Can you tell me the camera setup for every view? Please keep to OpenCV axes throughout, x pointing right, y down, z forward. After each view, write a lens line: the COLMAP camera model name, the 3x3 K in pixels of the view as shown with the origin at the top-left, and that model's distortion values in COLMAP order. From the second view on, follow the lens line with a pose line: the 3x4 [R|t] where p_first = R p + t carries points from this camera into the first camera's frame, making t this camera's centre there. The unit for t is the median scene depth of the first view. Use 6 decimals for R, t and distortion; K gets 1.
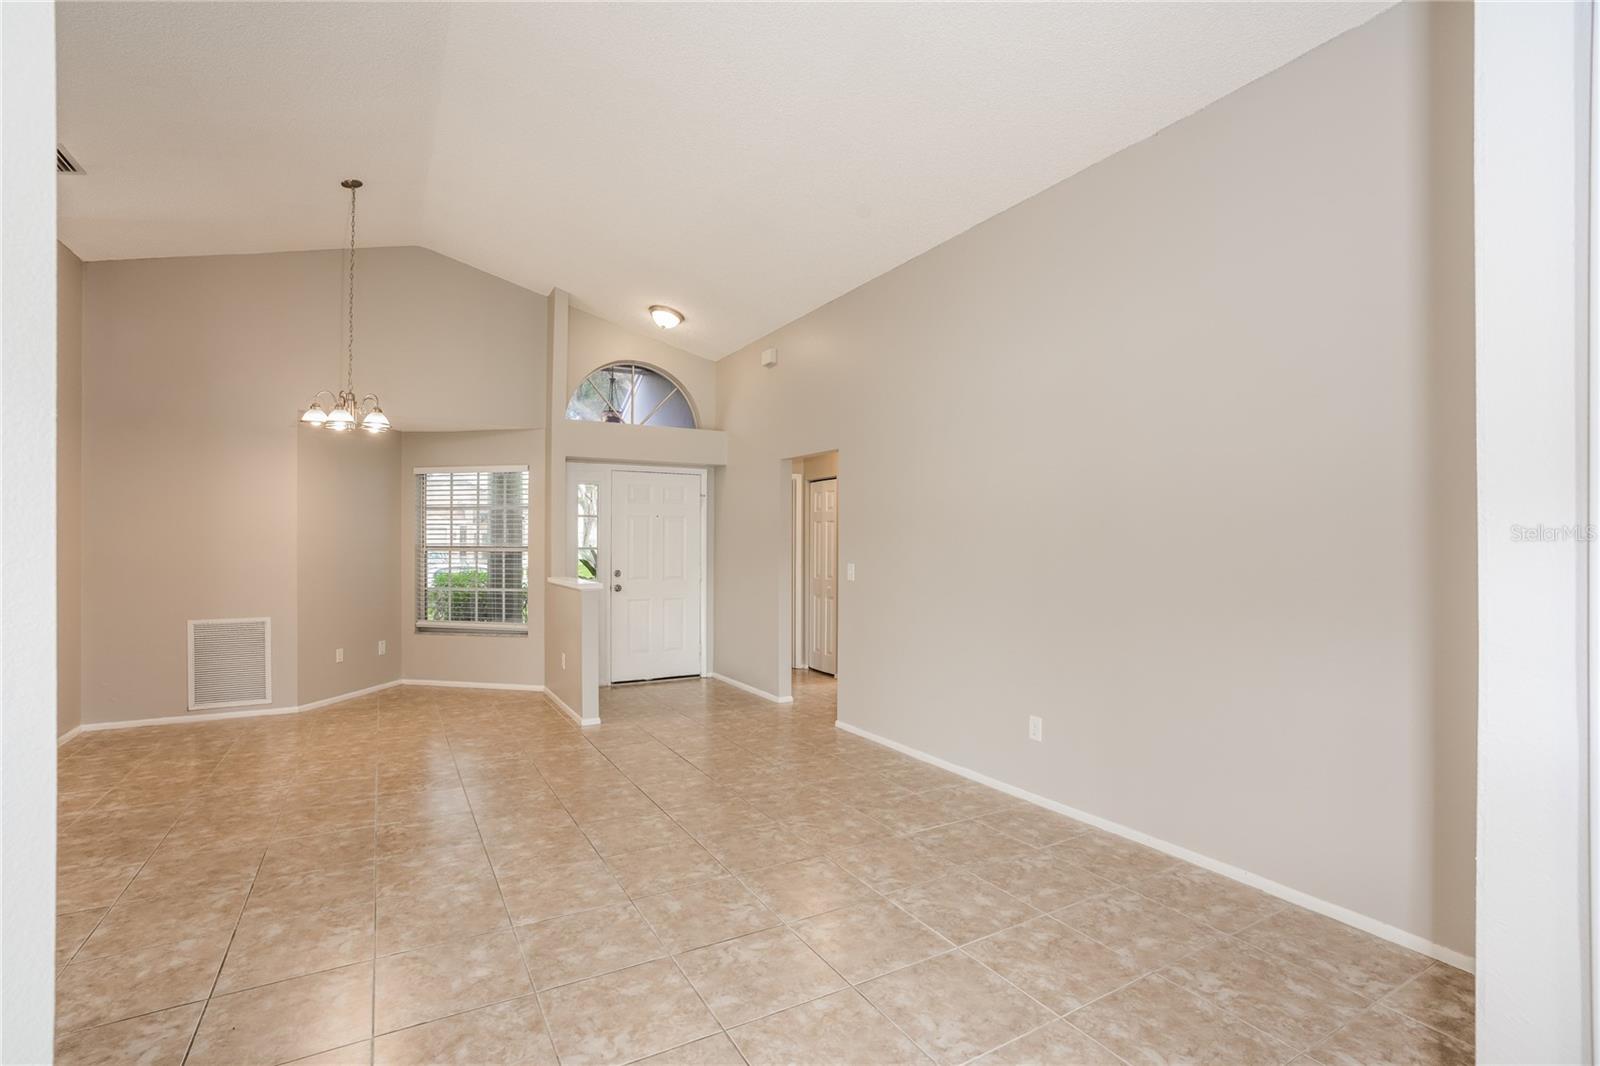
lens RADIAL K [[737.3, 0, 798.4], [0, 737.3, 540.5], [0, 0, 1]] dist [-0.056319, 0.019752]
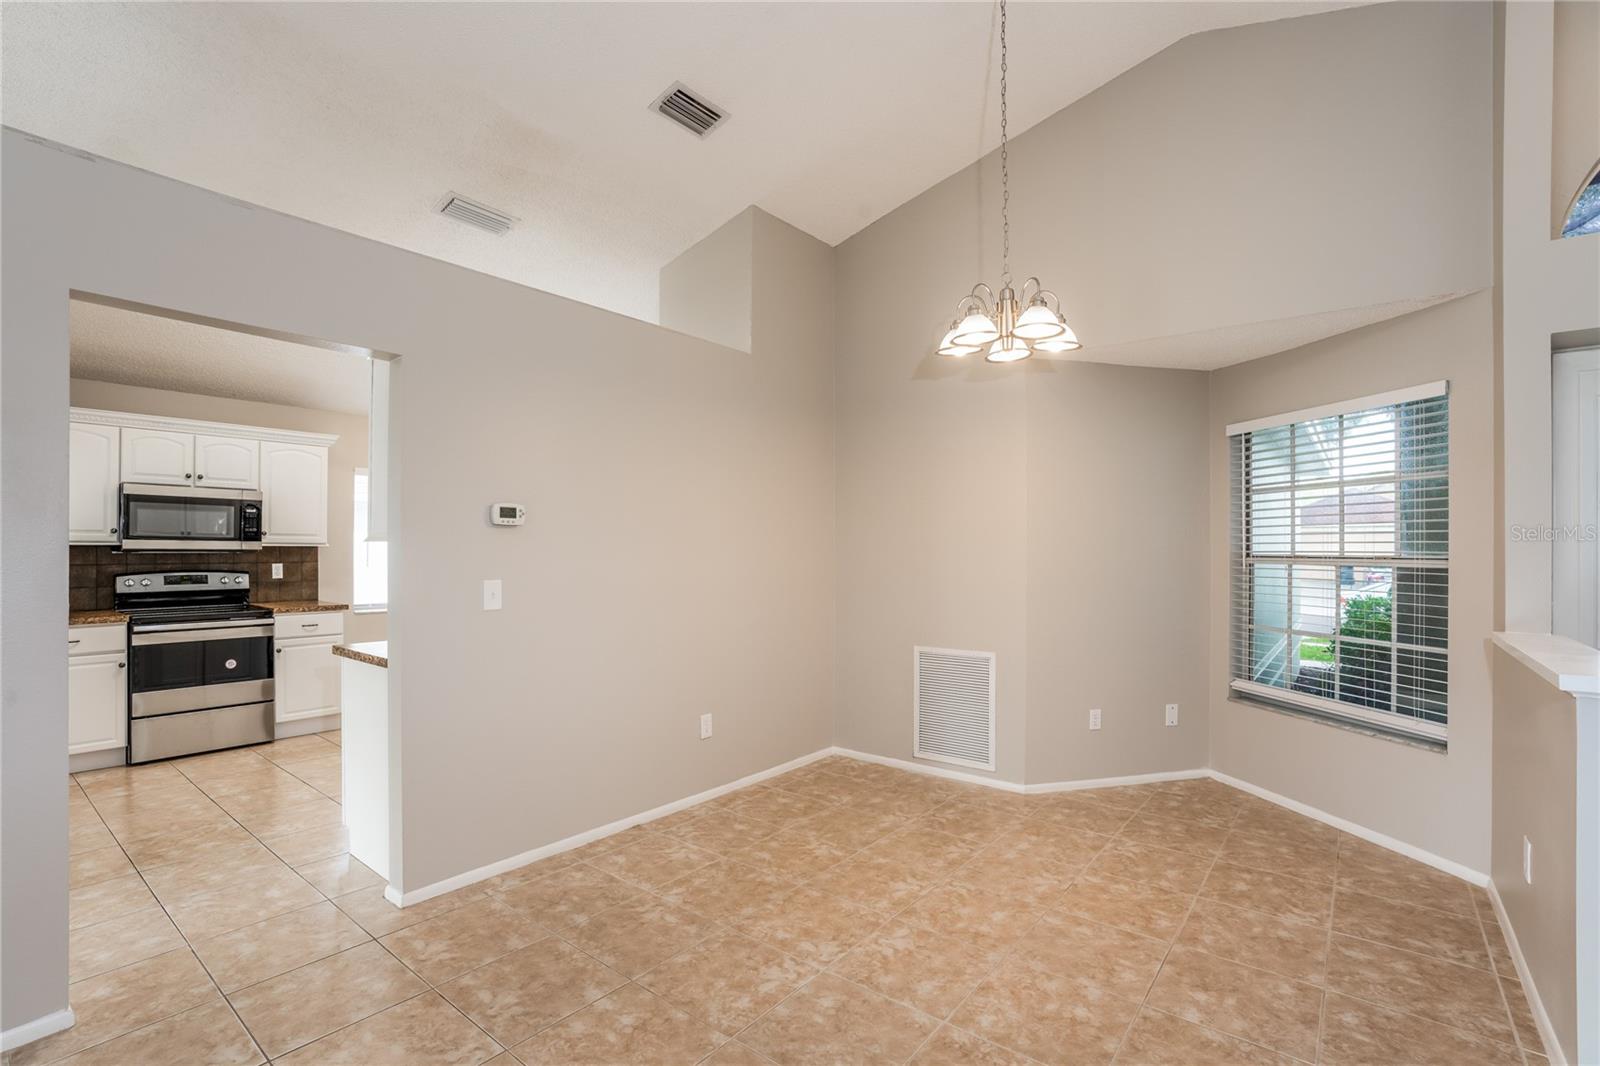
lens RADIAL K [[737.3, 0, 787.5], [0, 737.3, 547.1], [0, 0, 1]] dist [-0.056319, 0.019752]
pose [[0.359059, -0.003768, -0.933307, -0.103725], [0.003168, 0.999991, -0.002819, 0.001499], [0.933310, -0.001945, 0.359068, 0.461511]]
